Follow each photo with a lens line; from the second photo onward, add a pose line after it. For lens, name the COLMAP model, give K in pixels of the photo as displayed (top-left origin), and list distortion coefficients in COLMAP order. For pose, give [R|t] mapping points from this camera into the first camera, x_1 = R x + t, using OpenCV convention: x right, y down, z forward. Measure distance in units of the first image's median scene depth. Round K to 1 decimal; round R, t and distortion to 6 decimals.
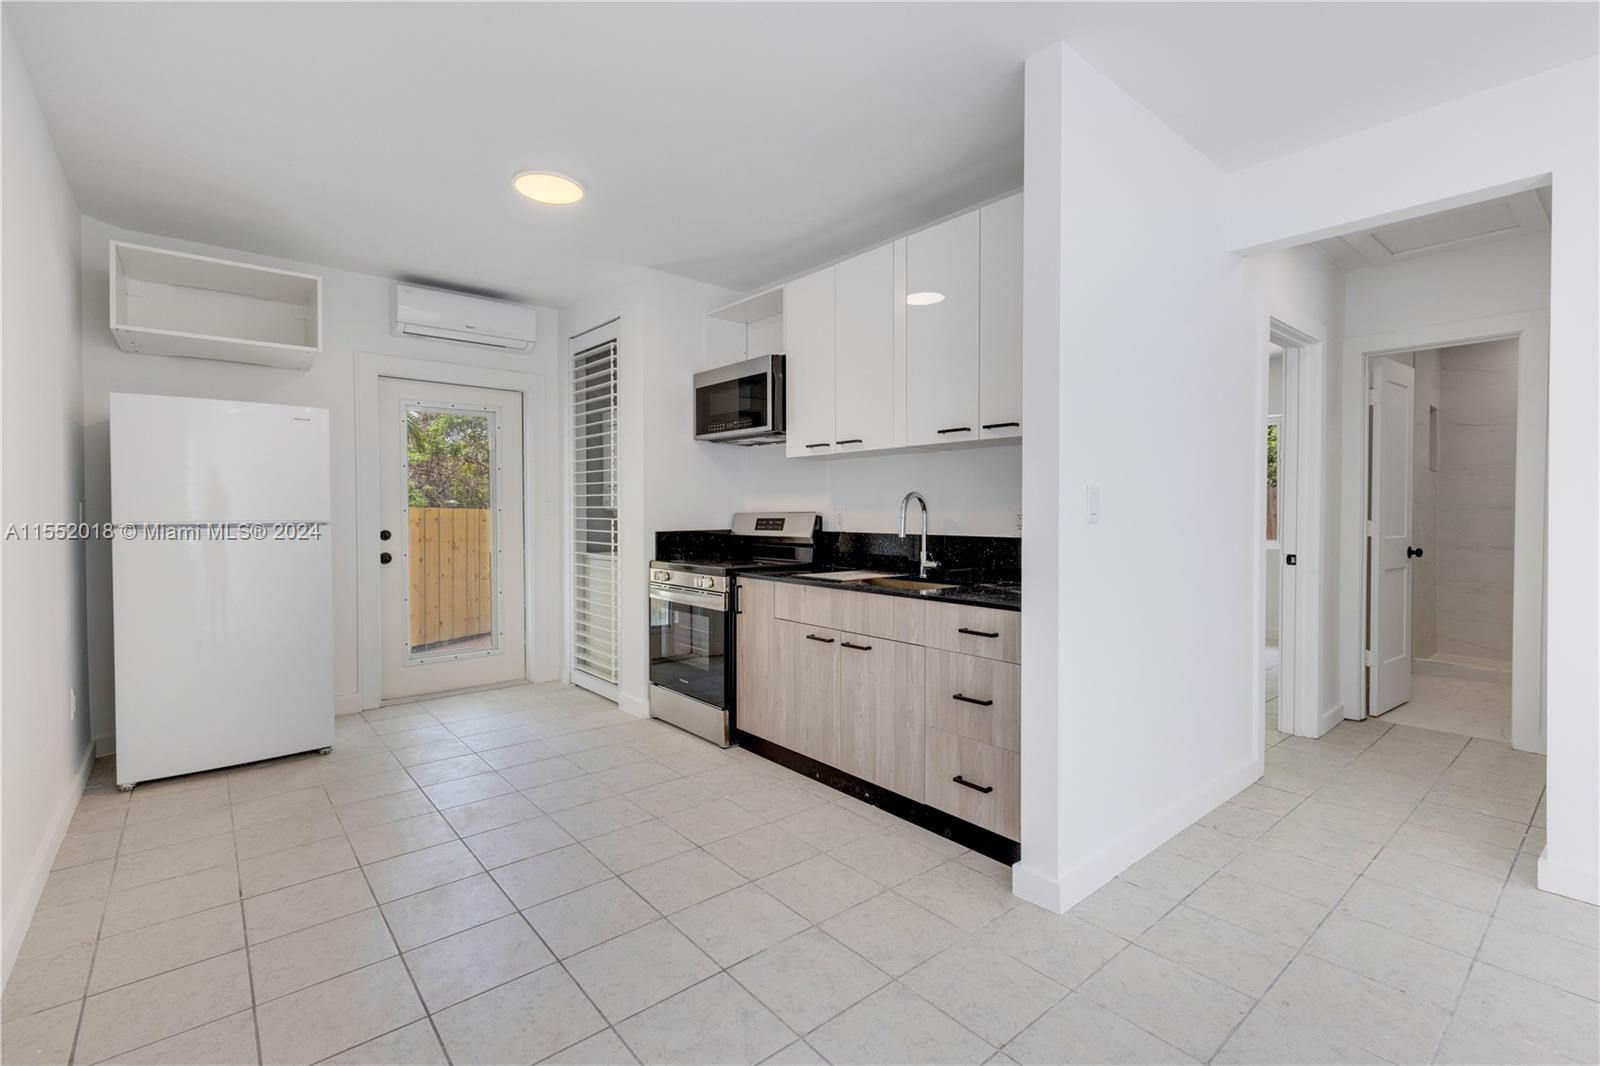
lens RADIAL K [[715.8, 0, 807.5], [0, 715.8, 522.3], [0, 0, 1]] dist [0.010573, -0.002975]
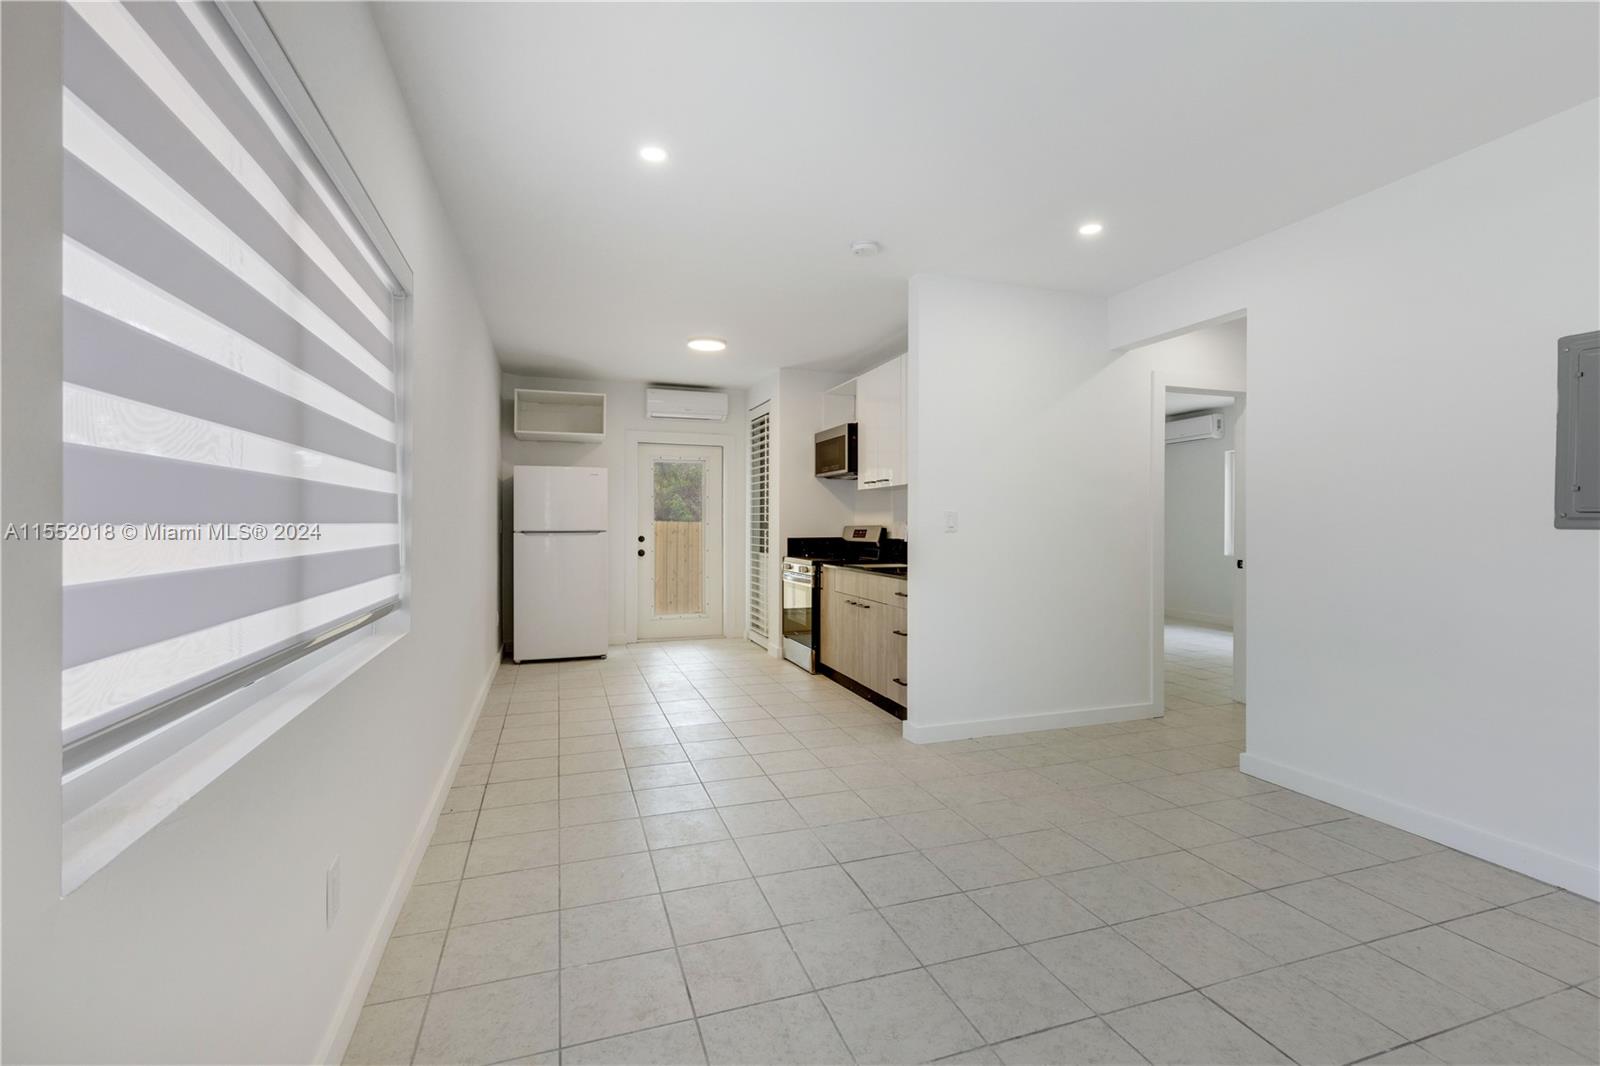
lens RADIAL K [[715.8, 0, 809.6], [0, 715.8, 523.9], [0, 0, 1]] dist [0.010573, -0.002975]
pose [[0.933428, 0.002297, -0.358758, 0.447541], [-0.008667, 0.999832, -0.016147, 0.008455], [0.358660, 0.018181, 0.933291, -0.488779]]
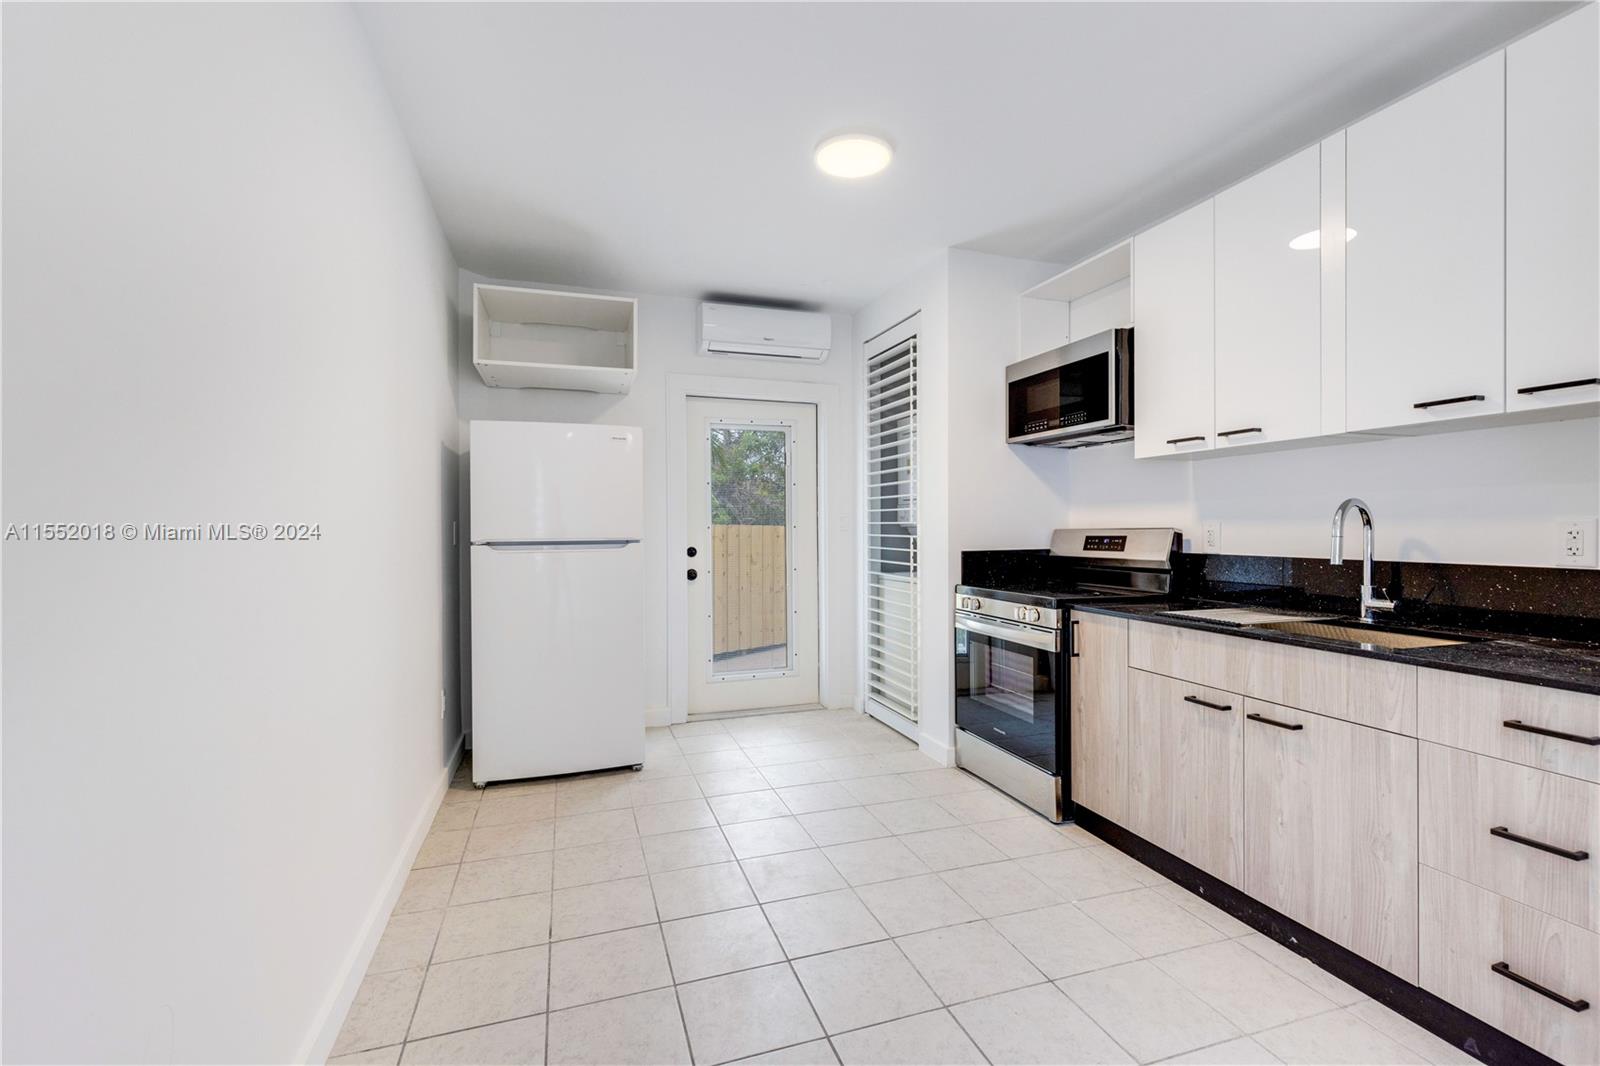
lens RADIAL K [[715.8, 0, 809.4], [0, 715.8, 528.6], [0, 0, 1]] dist [0.010573, -0.002975]
pose [[0.930286, -0.002319, -0.366829, -0.077386], [-0.002525, 0.999916, -0.012725, -0.003190], [0.366827, 0.012764, 0.930202, 0.150216]]
